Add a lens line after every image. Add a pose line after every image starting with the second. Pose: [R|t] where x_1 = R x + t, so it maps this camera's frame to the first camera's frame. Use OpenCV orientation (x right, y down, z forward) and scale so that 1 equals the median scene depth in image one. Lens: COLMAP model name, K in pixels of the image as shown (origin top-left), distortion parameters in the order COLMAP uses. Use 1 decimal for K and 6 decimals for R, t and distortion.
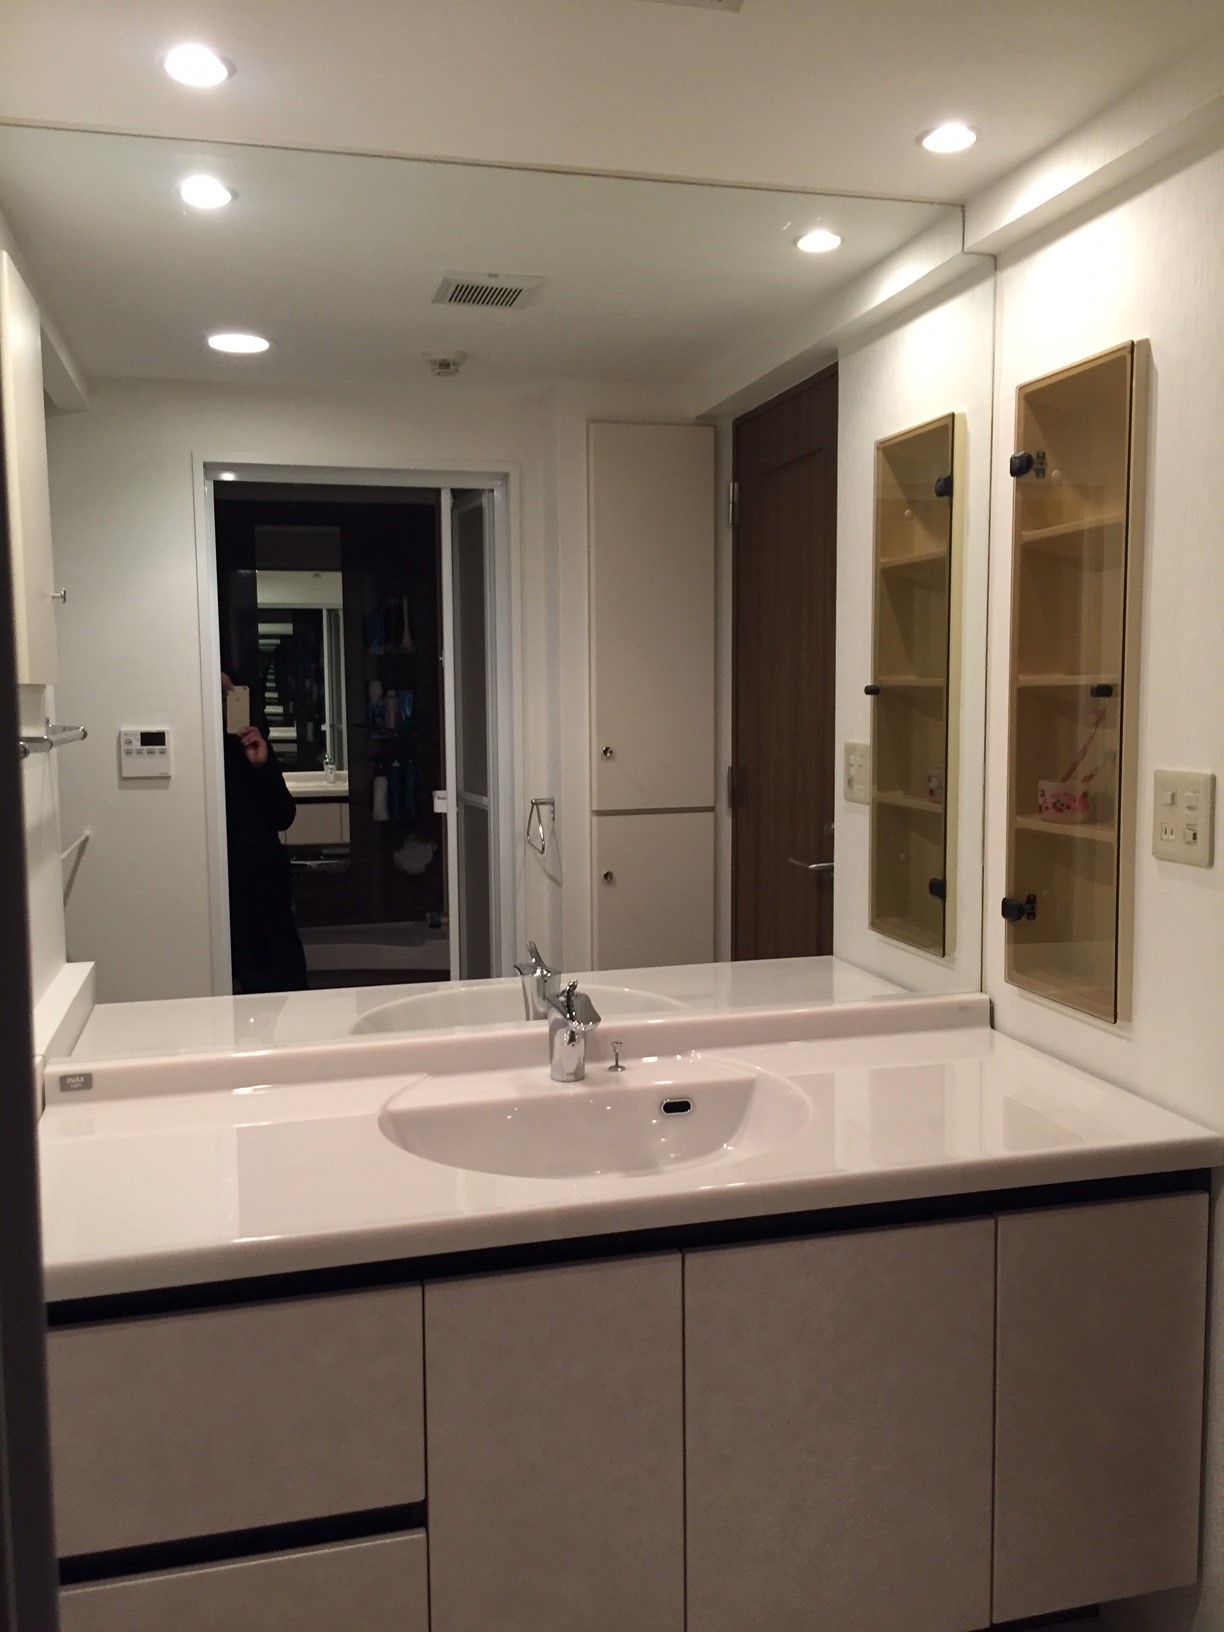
lens RADIAL K [[1360.9, 0, 612.0], [0, 1360.9, 816.0], [0, 0, 1]] dist [0.084144, 0.002152]
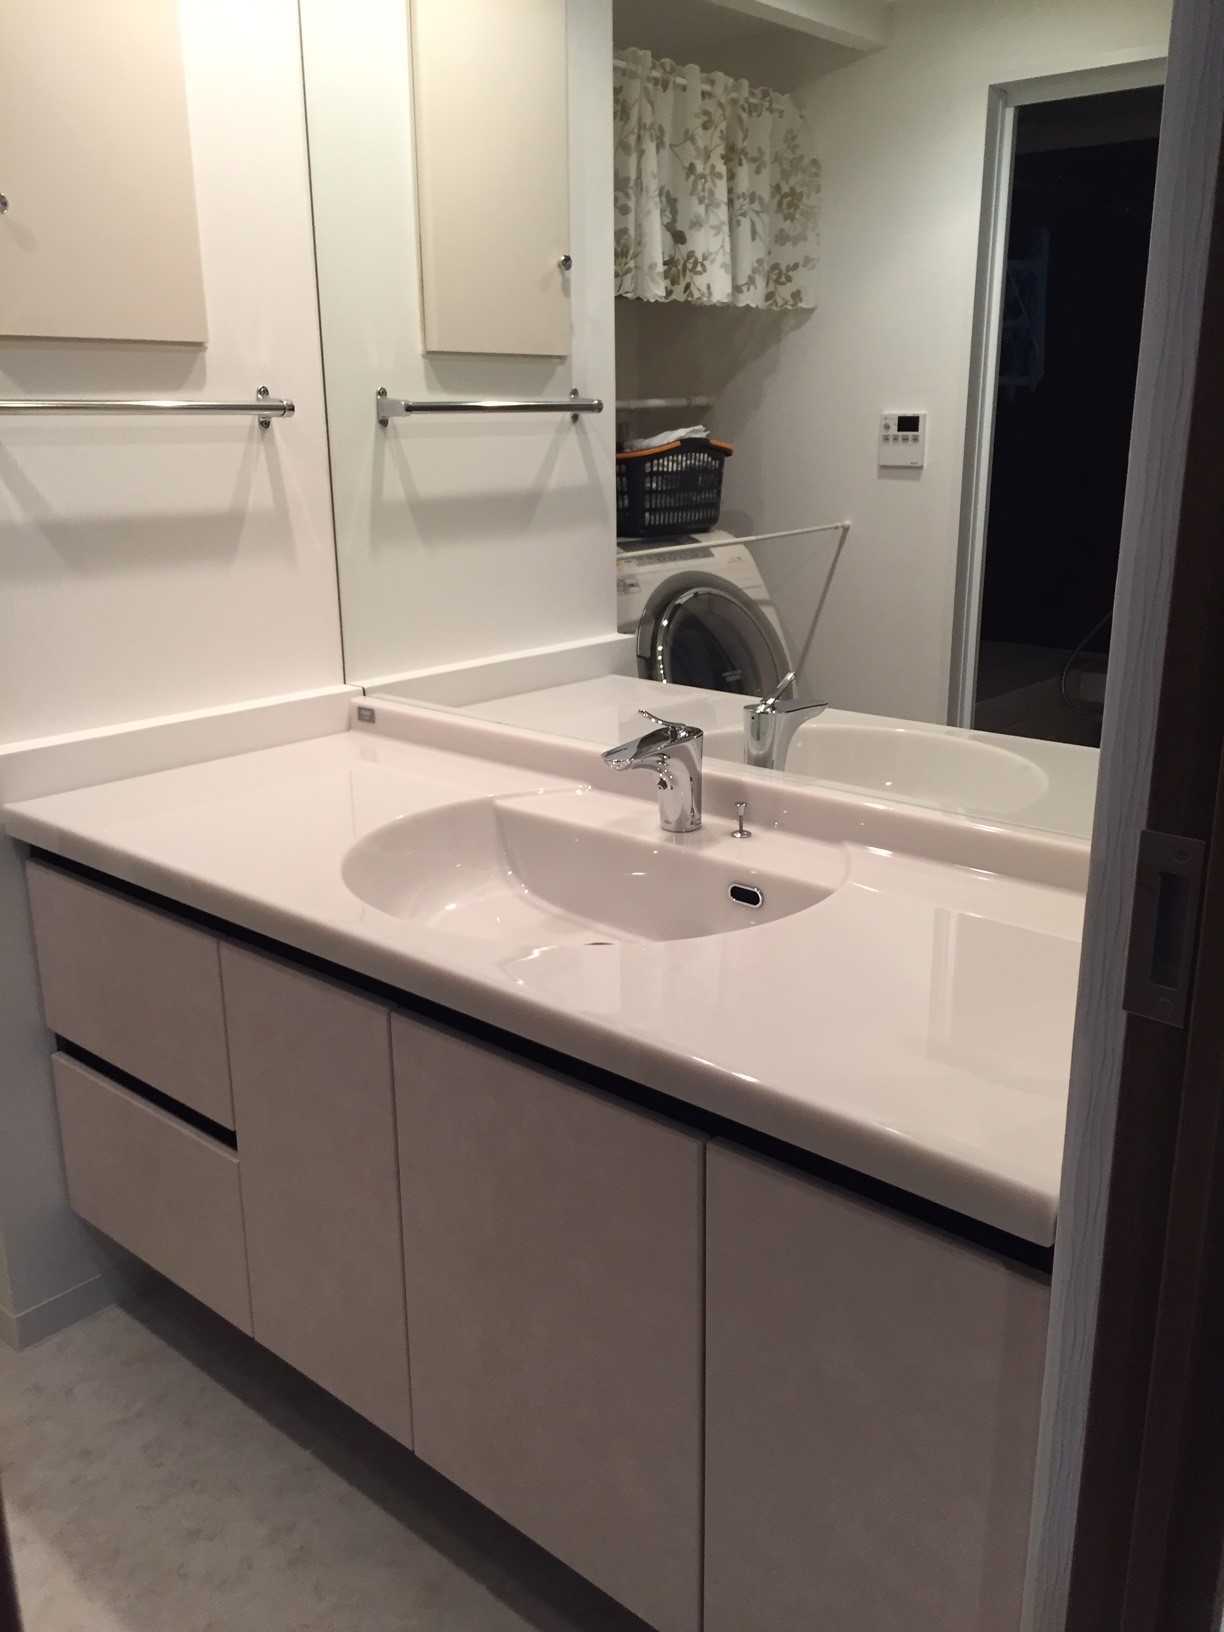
lens RADIAL K [[1391.7, 0, 612.0], [0, 1391.7, 816.0], [0, 0, 1]] dist [0.002590, 0.001923]
pose [[0.555159, 0.235648, -0.797664, 0.363824], [-0.075754, 0.969365, 0.233650, -0.004199], [0.828287, -0.069287, 0.556003, 0.297748]]
